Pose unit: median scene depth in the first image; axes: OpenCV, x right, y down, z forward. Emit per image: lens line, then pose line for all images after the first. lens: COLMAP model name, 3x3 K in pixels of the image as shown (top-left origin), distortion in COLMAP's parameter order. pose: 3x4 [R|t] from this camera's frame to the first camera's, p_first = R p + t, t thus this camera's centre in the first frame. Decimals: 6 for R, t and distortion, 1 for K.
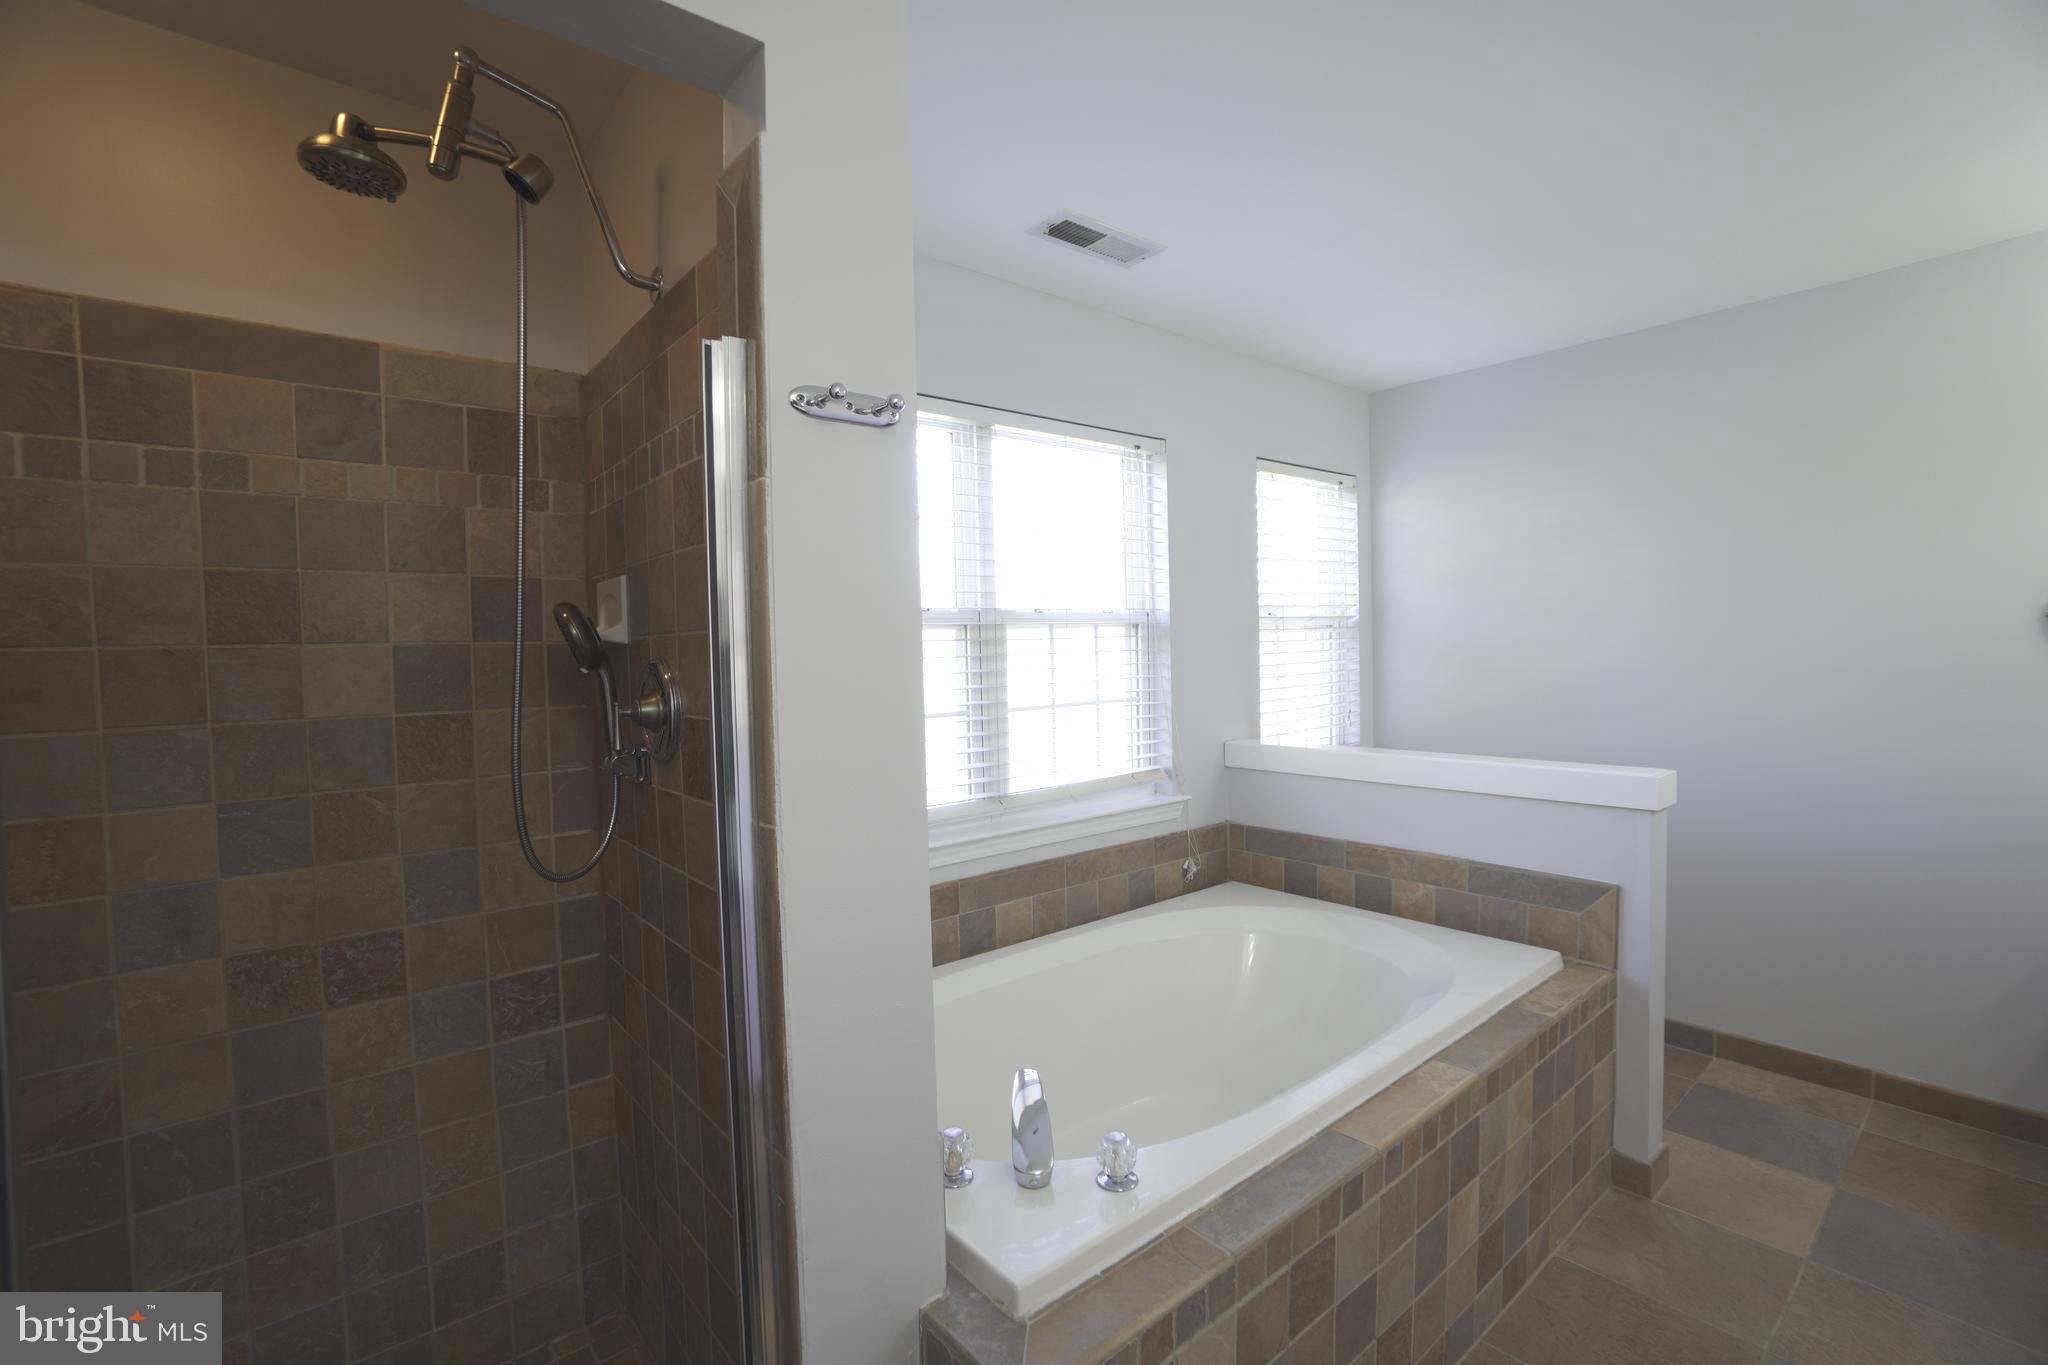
lens RADIAL K [[907.1, 0, 1025.1], [0, 907.1, 684.0], [0, 0, 1]] dist [-0.060375, 0.020159]
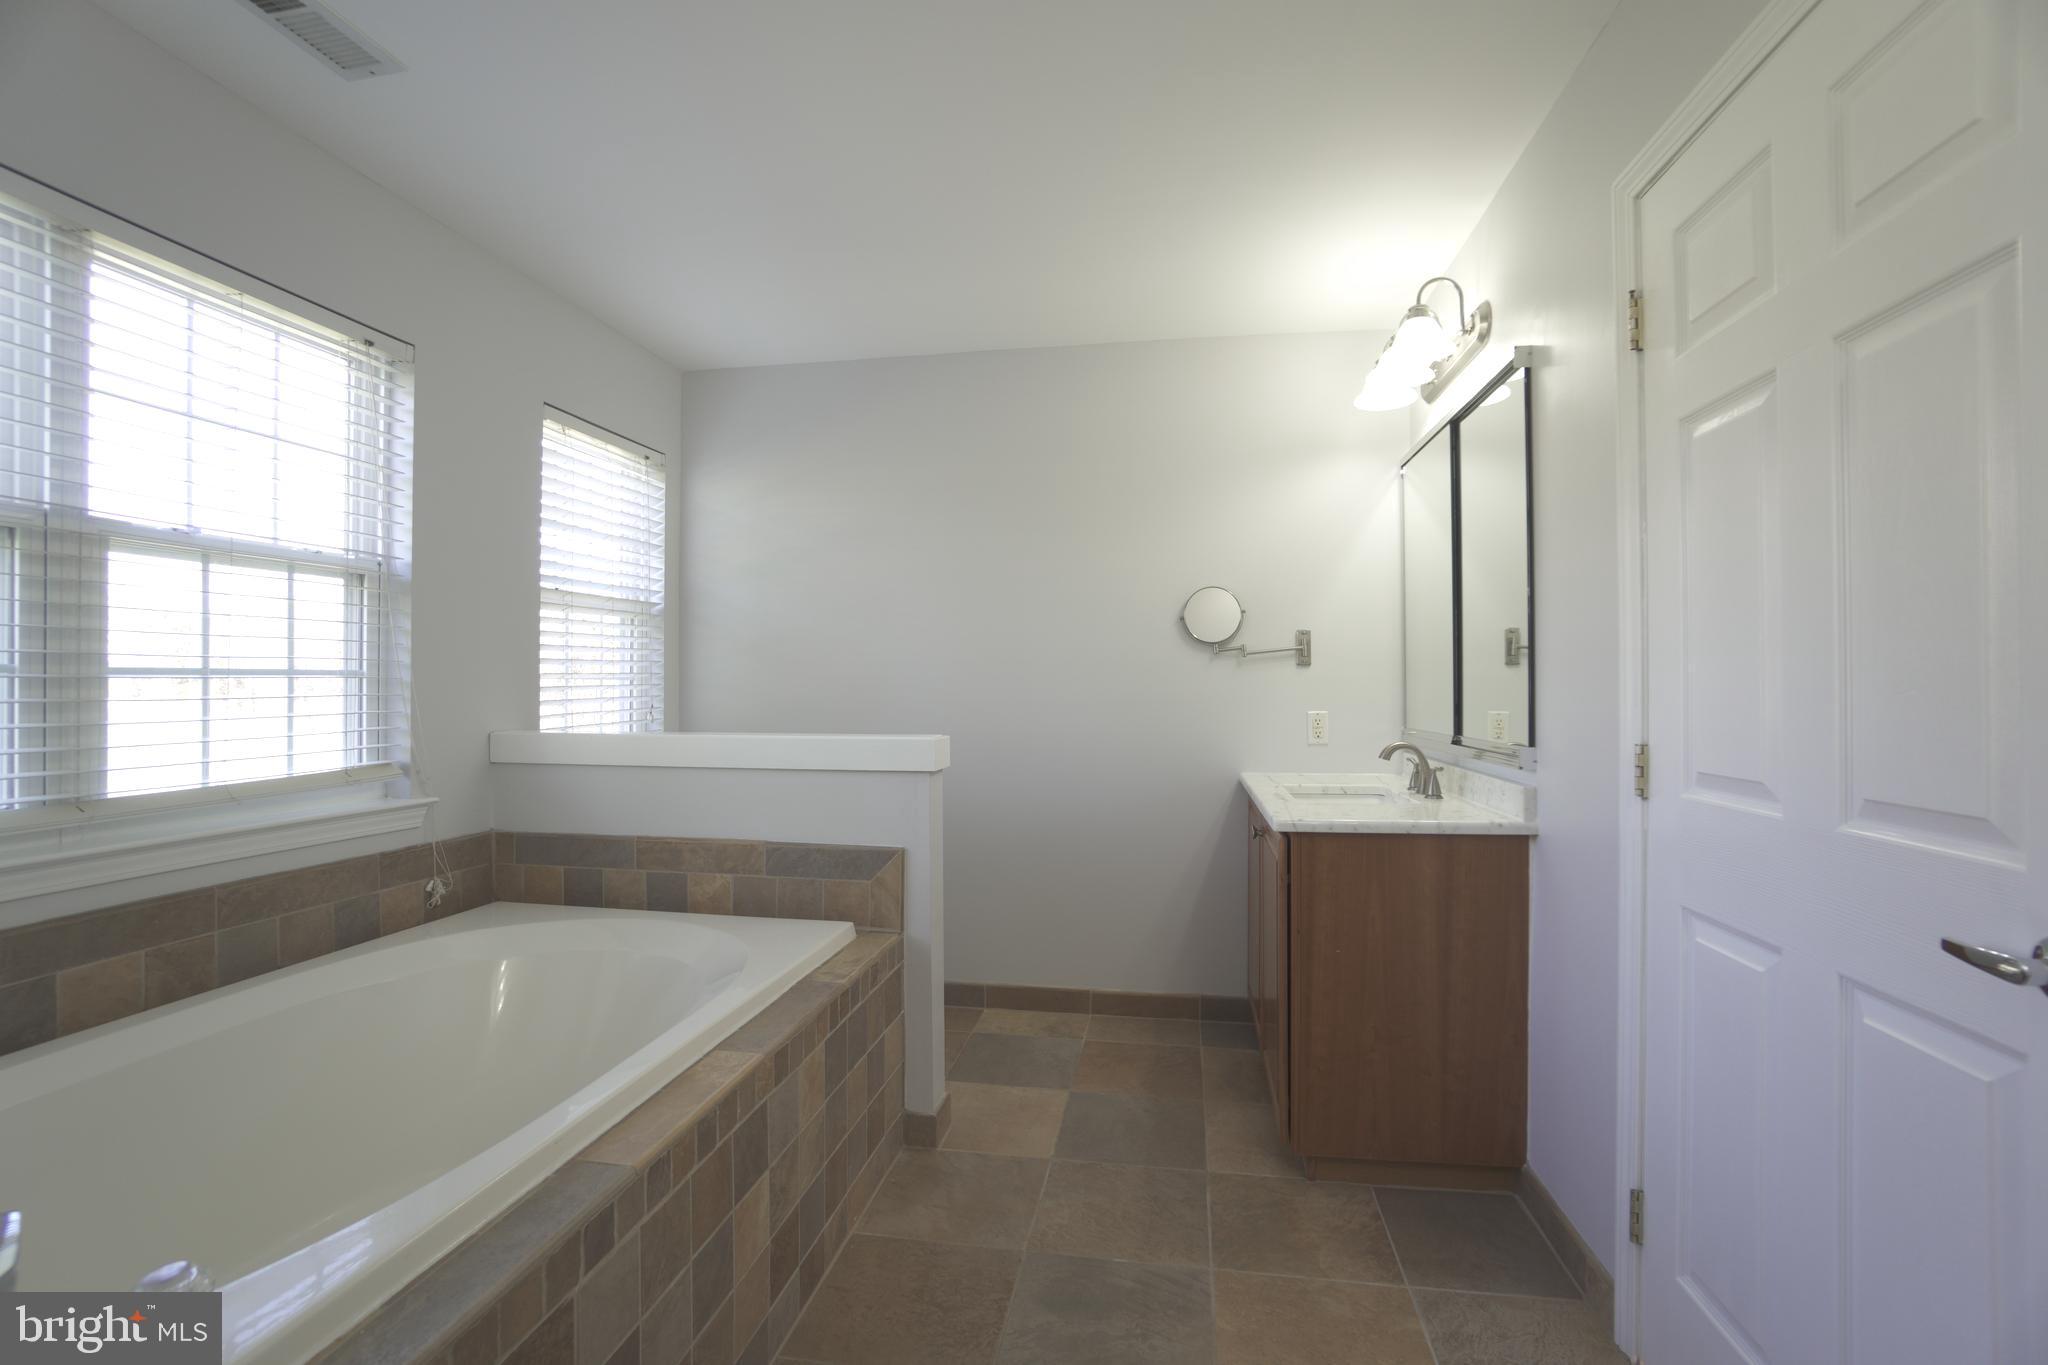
lens RADIAL K [[907.1, 0, 1029.2], [0, 907.1, 685.7], [0, 0, 1]] dist [-0.060375, 0.020159]
pose [[0.755870, 0.025007, 0.654243, 0.073444], [0.004880, 0.999027, -0.043824, 0.070548], [-0.654703, 0.036318, 0.755013, 0.084989]]
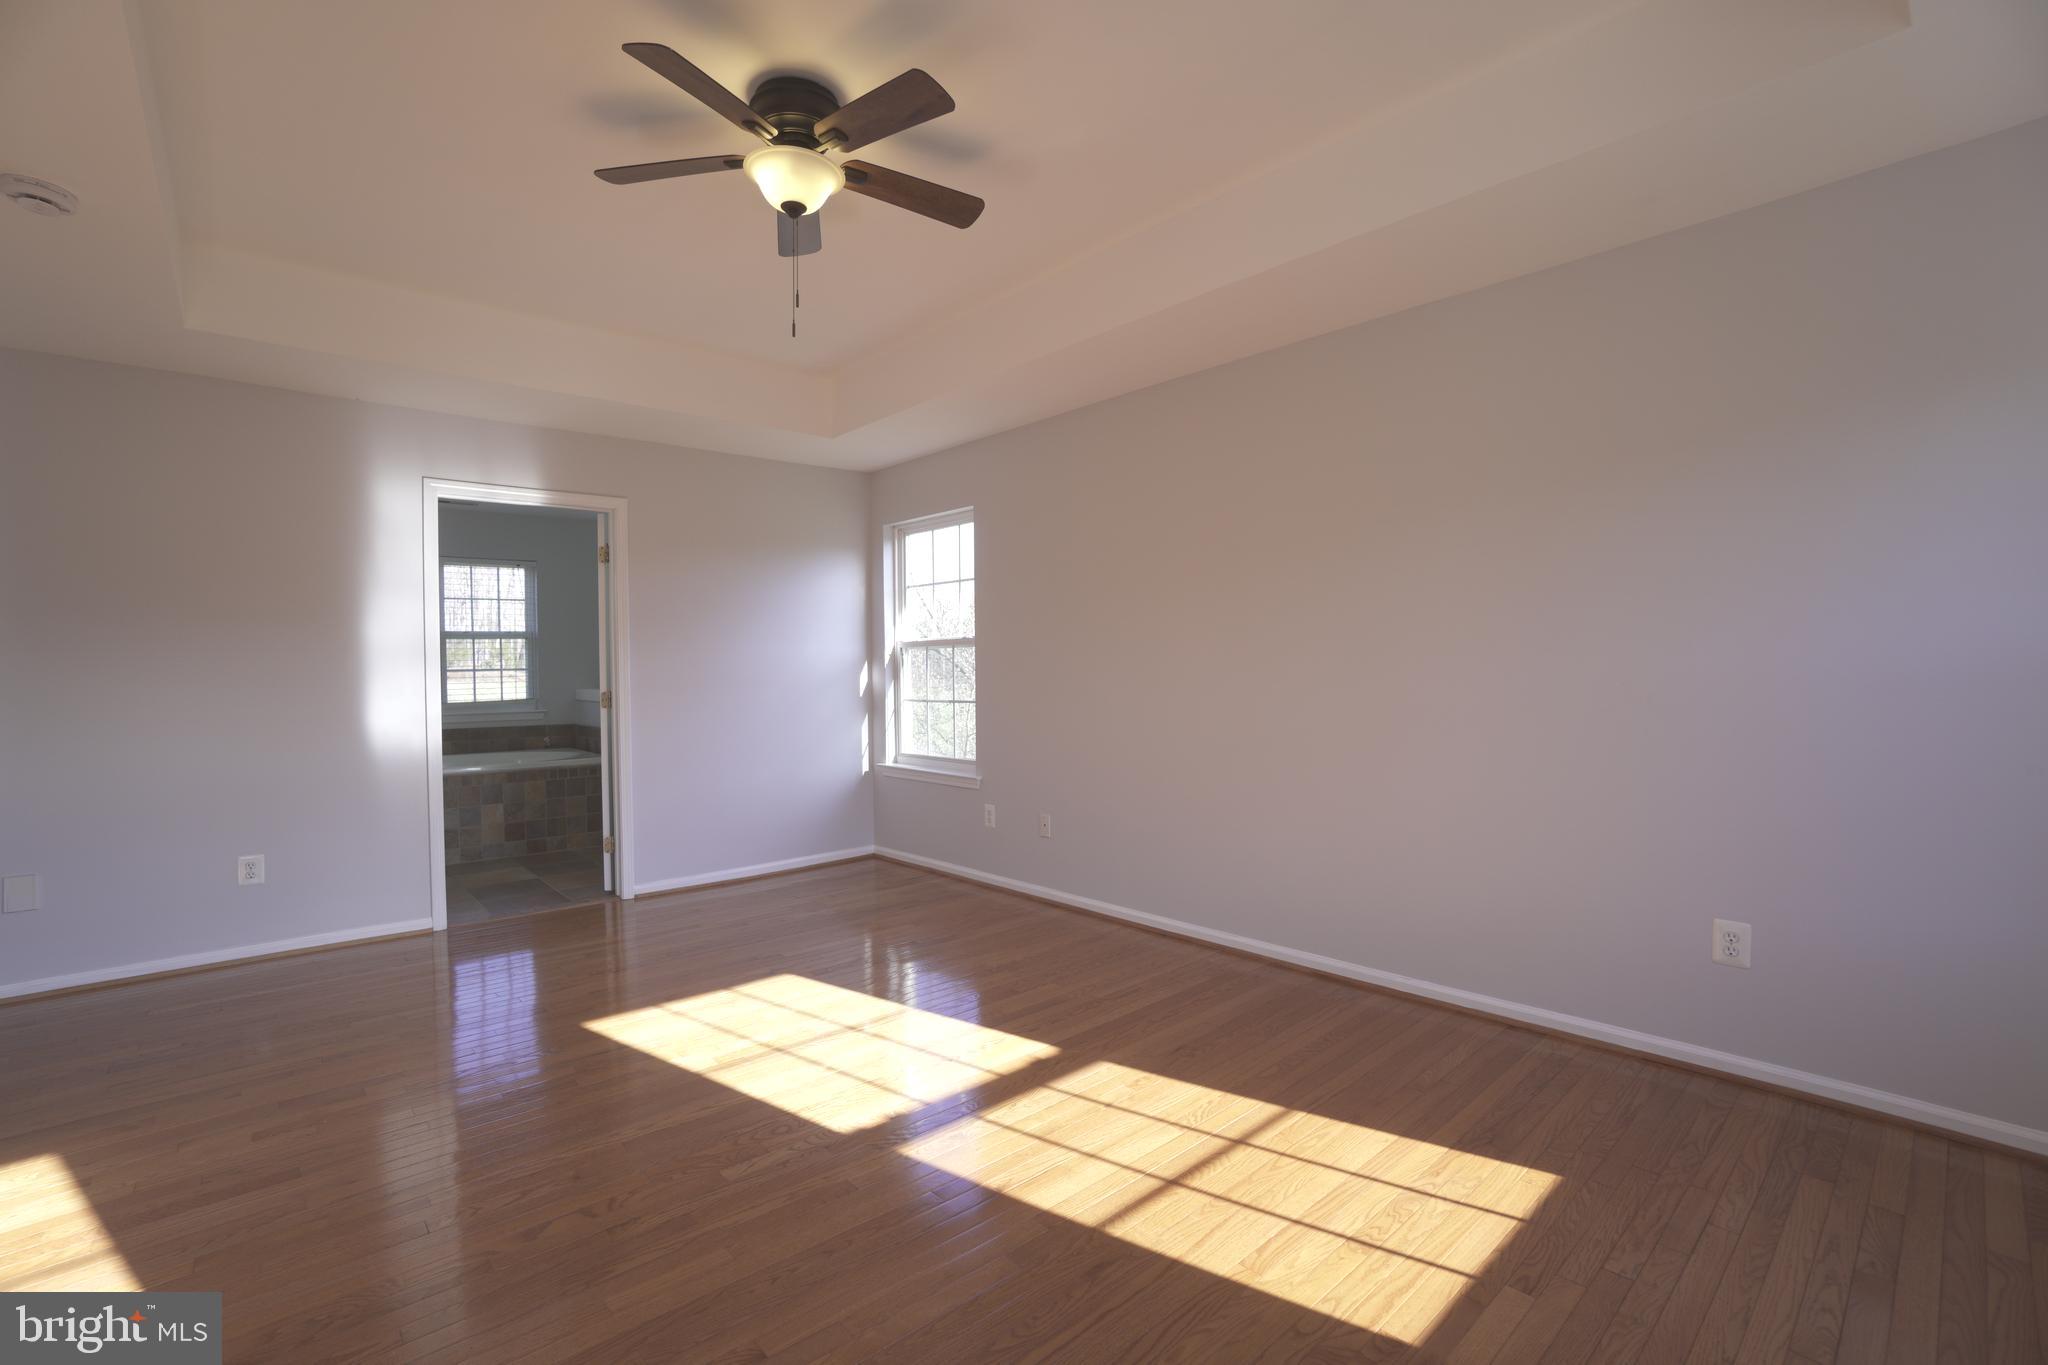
lens RADIAL K [[907.1, 0, 1021.9], [0, 907.1, 683.3], [0, 0, 1]] dist [-0.060375, 0.020159]
pose [[0.998870, 0.014707, 0.045192, 1.480069], [-0.013937, 0.999753, -0.017323, 0.086850], [-0.045436, 0.016674, 0.998828, -1.571901]]
